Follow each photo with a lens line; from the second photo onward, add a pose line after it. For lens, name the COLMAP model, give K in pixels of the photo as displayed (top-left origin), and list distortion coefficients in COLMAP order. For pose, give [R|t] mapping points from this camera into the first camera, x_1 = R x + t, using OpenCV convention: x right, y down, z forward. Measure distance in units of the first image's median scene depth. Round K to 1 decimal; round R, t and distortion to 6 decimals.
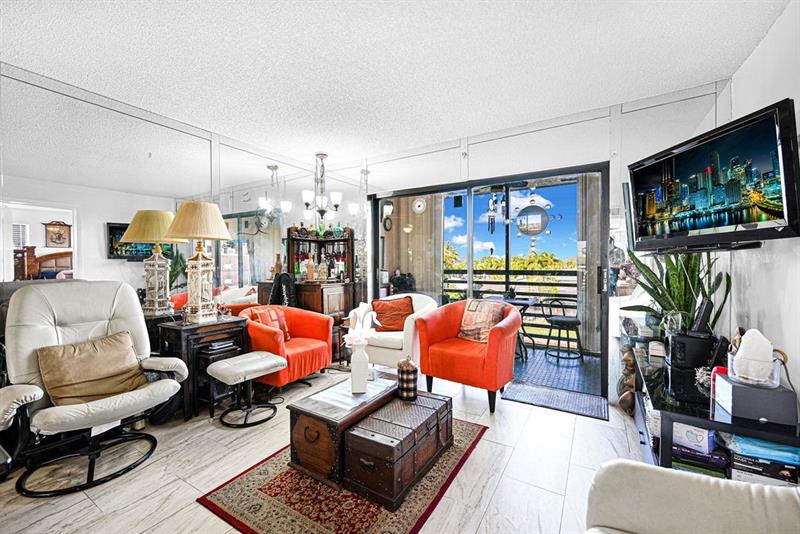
lens RADIAL K [[325.9, 0, 399.9], [0, 325.9, 265.8], [0, 0, 1]] dist [-0.000206, -0.000559]
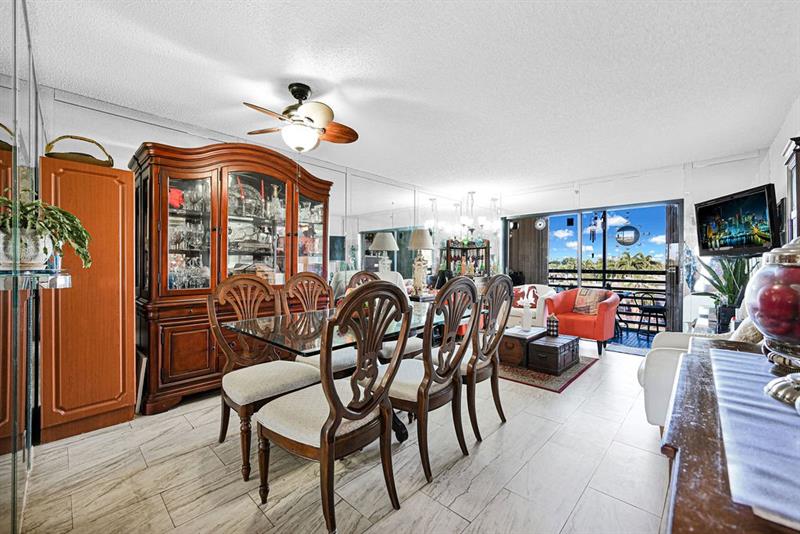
lens RADIAL K [[325.9, 0, 402.0], [0, 325.9, 265.6], [0, 0, 1]] dist [-0.000206, -0.000559]
pose [[0.978146, 0.008366, -0.207751, -0.224802], [-0.009070, 0.999956, -0.002435, 0.008383], [0.207721, 0.004266, 0.978179, -0.516487]]
